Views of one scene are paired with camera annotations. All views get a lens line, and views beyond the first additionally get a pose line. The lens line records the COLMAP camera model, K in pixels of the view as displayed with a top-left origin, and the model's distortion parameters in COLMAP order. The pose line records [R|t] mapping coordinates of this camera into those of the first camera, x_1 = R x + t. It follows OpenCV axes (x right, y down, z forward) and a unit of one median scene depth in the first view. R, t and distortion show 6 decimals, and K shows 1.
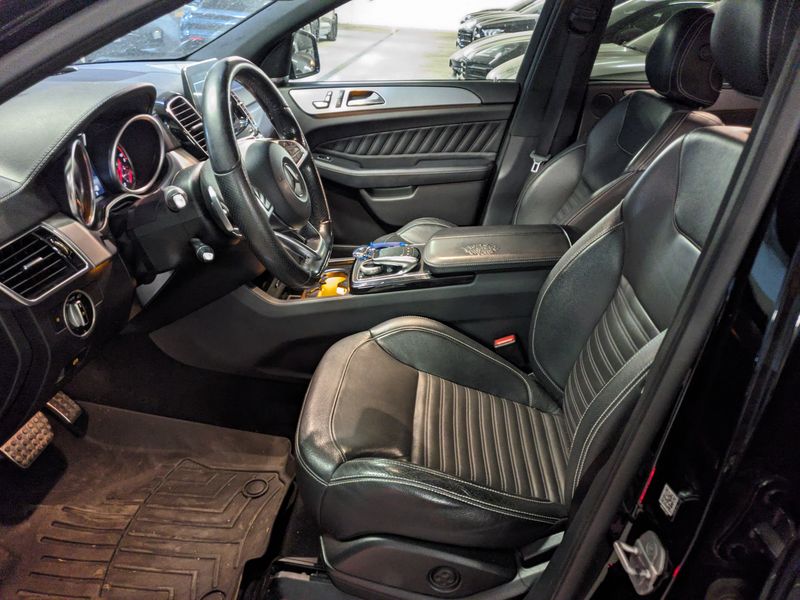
lens RADIAL K [[628.5, 0, 399.0], [0, 628.5, 299.0], [0, 0, 1]] dist [0.029218, -0.026023]
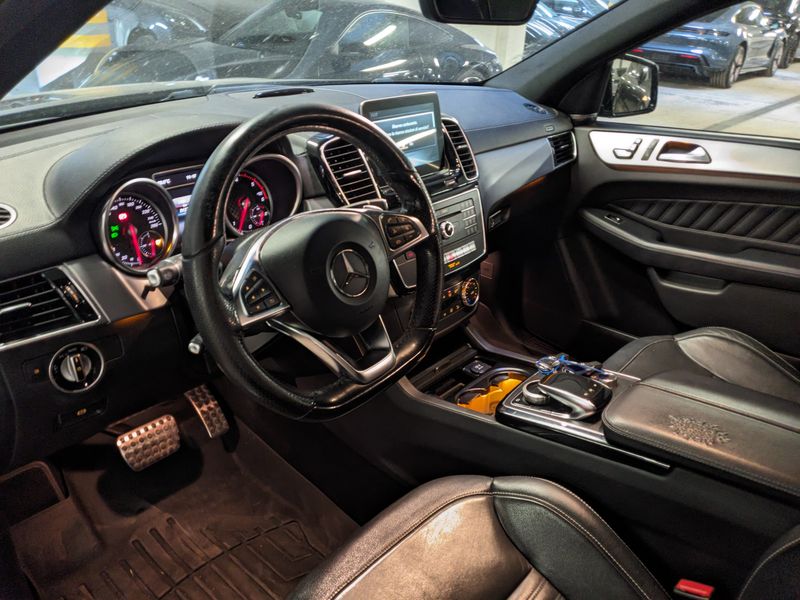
lens RADIAL K [[628.5, 0, 401.2], [0, 628.5, 301.6], [0, 0, 1]] dist [0.029218, -0.026023]
pose [[0.787484, 0.269923, -0.554085, 0.145221], [-0.276650, 0.958150, 0.073579, -0.114079], [0.550757, 0.095345, 0.829202, 0.215923]]
